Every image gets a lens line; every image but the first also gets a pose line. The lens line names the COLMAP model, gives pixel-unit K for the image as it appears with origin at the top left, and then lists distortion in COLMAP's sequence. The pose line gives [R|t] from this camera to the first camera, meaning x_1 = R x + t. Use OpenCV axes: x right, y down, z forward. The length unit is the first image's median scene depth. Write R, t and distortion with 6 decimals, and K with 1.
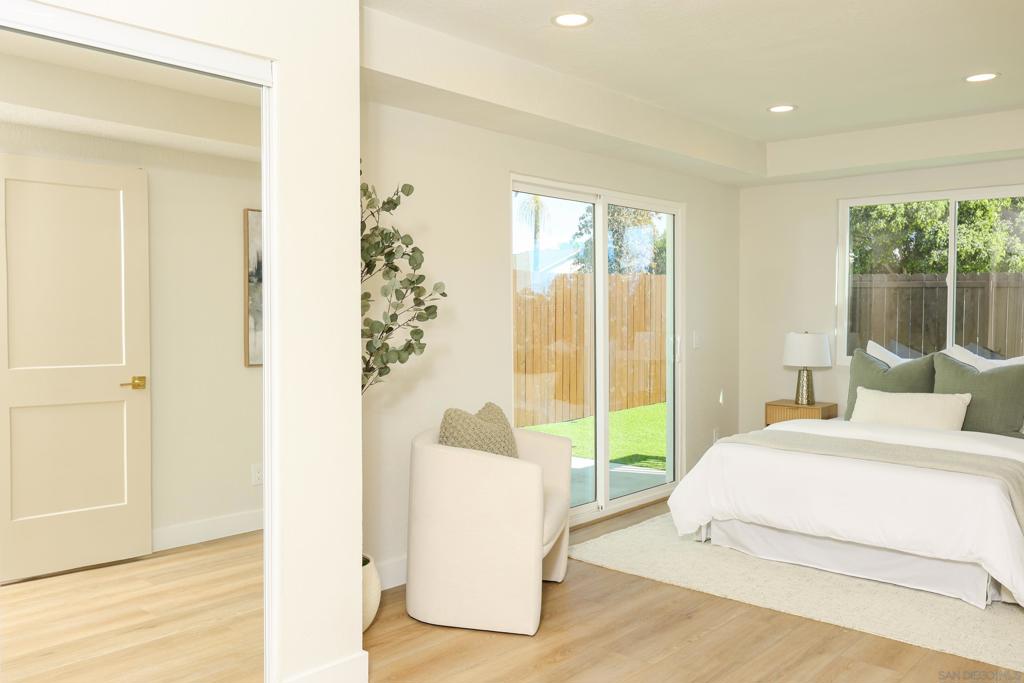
lens RADIAL K [[863.6, 0, 512.0], [0, 863.6, 341.5], [0, 0, 1]] dist [-0.006515, 0.004022]
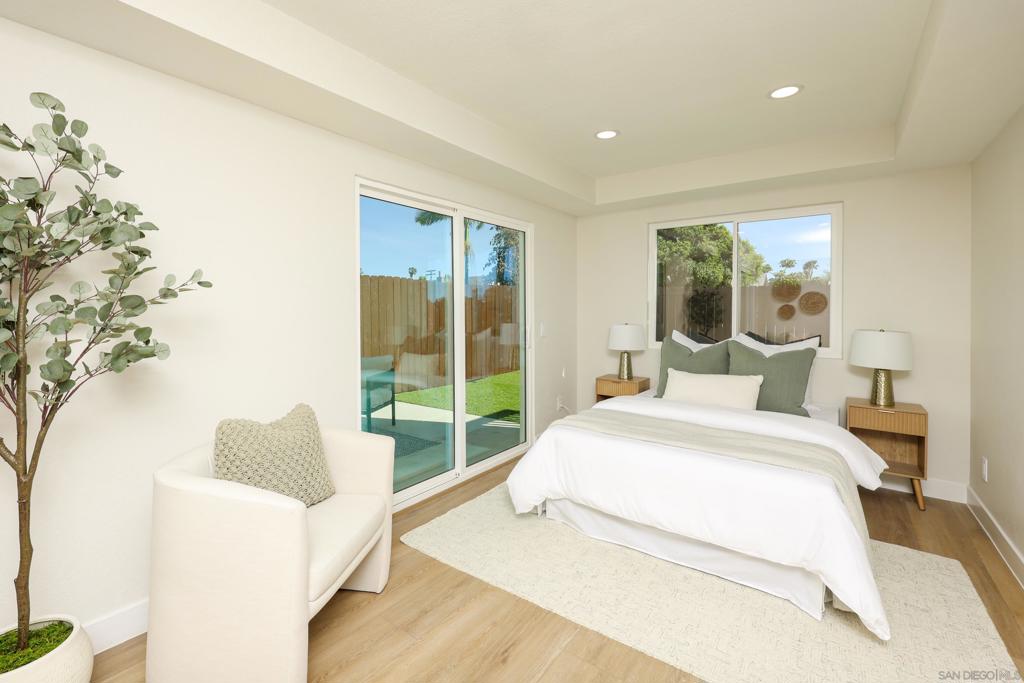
lens RADIAL K [[432.7, 0, 508.0], [0, 432.7, 321.3], [0, 0, 1]] dist [-0.036707, -0.000056]
pose [[0.996894, -0.003504, 0.078678, 0.127564], [0.004270, 0.999945, -0.009571, -0.010128], [-0.078641, 0.009878, 0.996854, 0.416634]]
